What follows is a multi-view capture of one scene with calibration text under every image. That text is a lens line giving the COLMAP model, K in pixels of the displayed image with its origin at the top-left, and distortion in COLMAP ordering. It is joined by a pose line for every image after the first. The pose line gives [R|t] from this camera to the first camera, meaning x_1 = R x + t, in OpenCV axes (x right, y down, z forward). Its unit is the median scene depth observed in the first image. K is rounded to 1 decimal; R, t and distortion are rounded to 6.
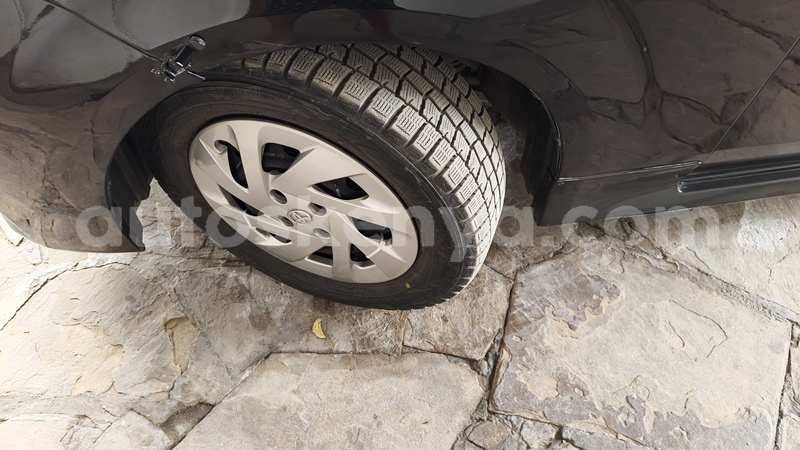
lens RADIAL K [[594.3, 0, 400.0], [0, 594.3, 225.0], [0, 0, 1]] dist [0.057878, -0.071201]
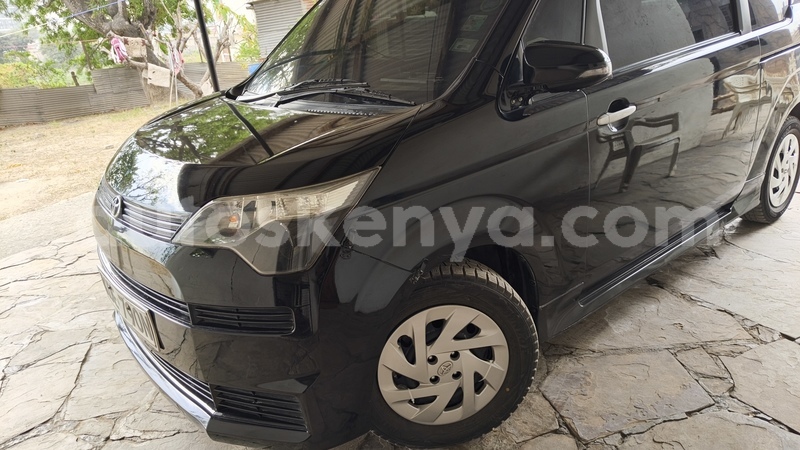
lens RADIAL K [[594.3, 0, 400.0], [0, 594.3, 225.0], [0, 0, 1]] dist [0.057878, -0.071201]
pose [[0.856064, -0.265389, 0.443535, -0.851254], [0.478369, 0.731796, -0.485426, 0.420175], [-0.195750, 0.627728, 0.753418, -0.532443]]
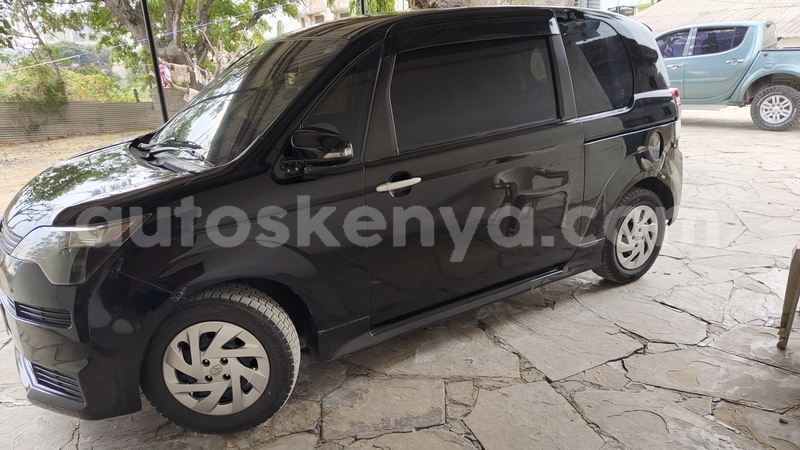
lens RADIAL K [[594.3, 0, 400.0], [0, 594.3, 225.0], [0, 0, 1]] dist [0.057878, -0.071201]
pose [[0.912279, -0.171767, 0.371810, -0.249178], [0.367737, 0.743205, -0.558942, 0.998153], [-0.180323, 0.646640, 0.741175, -1.086162]]
